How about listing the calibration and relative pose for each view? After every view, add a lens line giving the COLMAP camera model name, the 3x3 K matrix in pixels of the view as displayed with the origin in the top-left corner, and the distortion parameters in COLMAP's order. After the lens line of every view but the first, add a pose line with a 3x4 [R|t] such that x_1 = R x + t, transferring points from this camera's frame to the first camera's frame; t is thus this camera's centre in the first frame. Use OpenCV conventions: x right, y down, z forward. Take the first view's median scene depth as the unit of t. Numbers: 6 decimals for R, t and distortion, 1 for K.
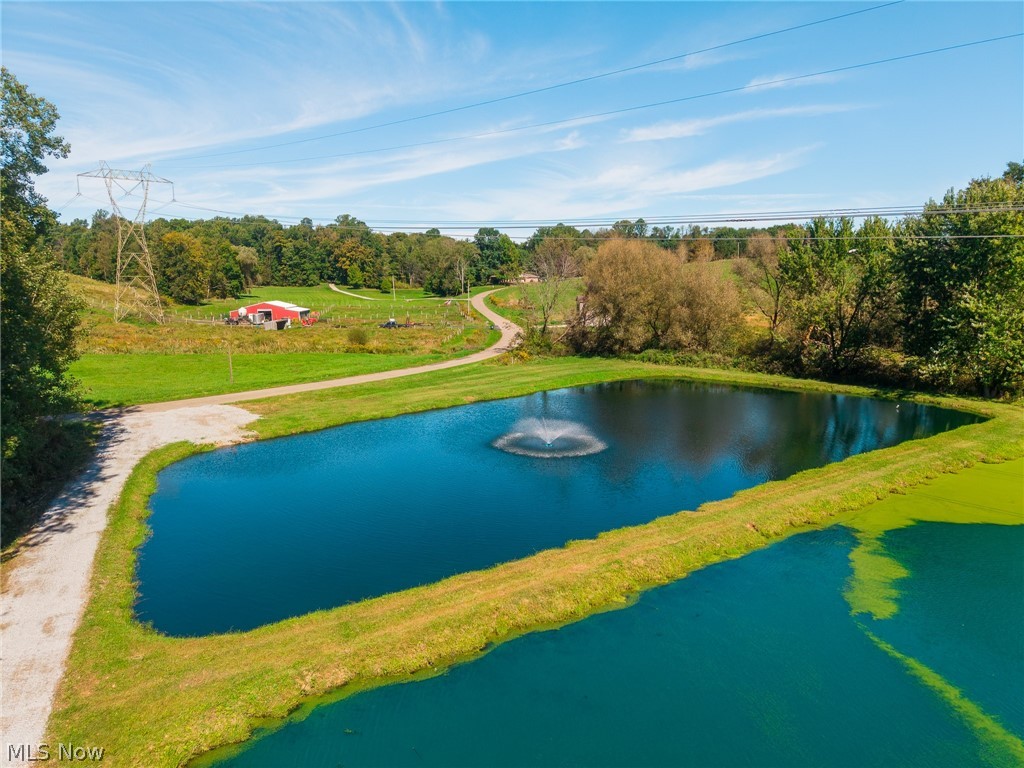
lens RADIAL K [[680.2, 0, 515.4], [0, 680.2, 394.7], [0, 0, 1]] dist [0.013691, -0.020491]
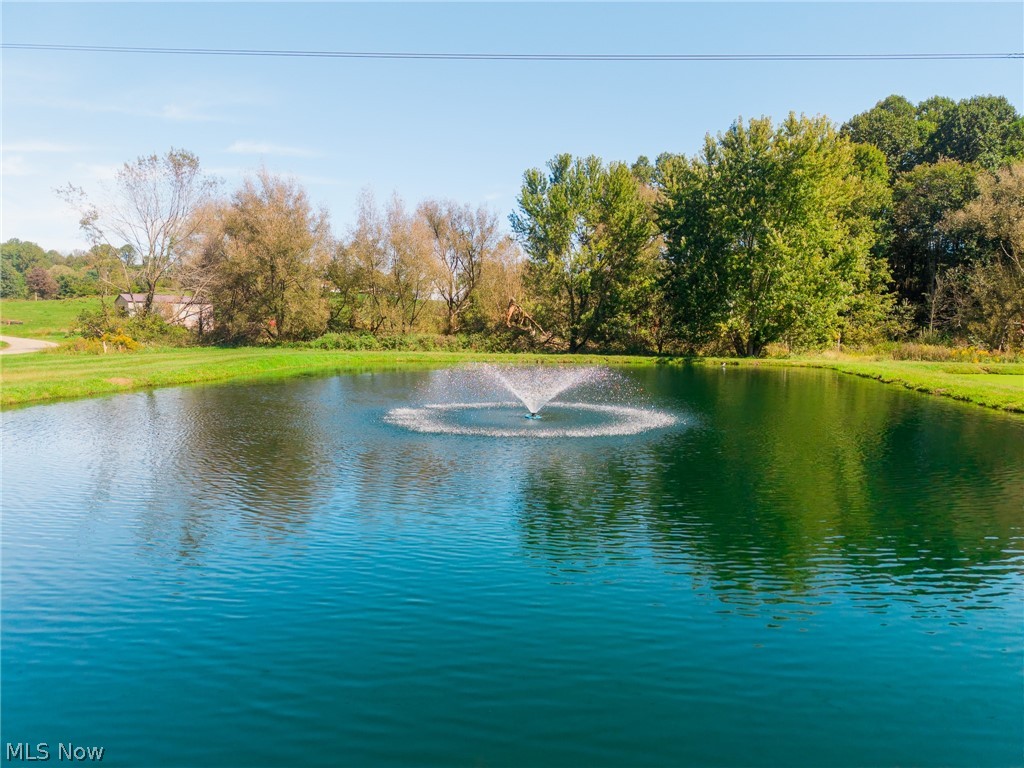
lens RADIAL K [[680.2, 0, 507.1], [0, 680.2, 386.2], [0, 0, 1]] dist [0.013691, -0.020491]
pose [[0.772415, -0.043163, 0.633650, -0.136622], [0.093611, 0.994529, -0.046366, 0.046824], [-0.628182, 0.095131, 0.772229, 0.446751]]
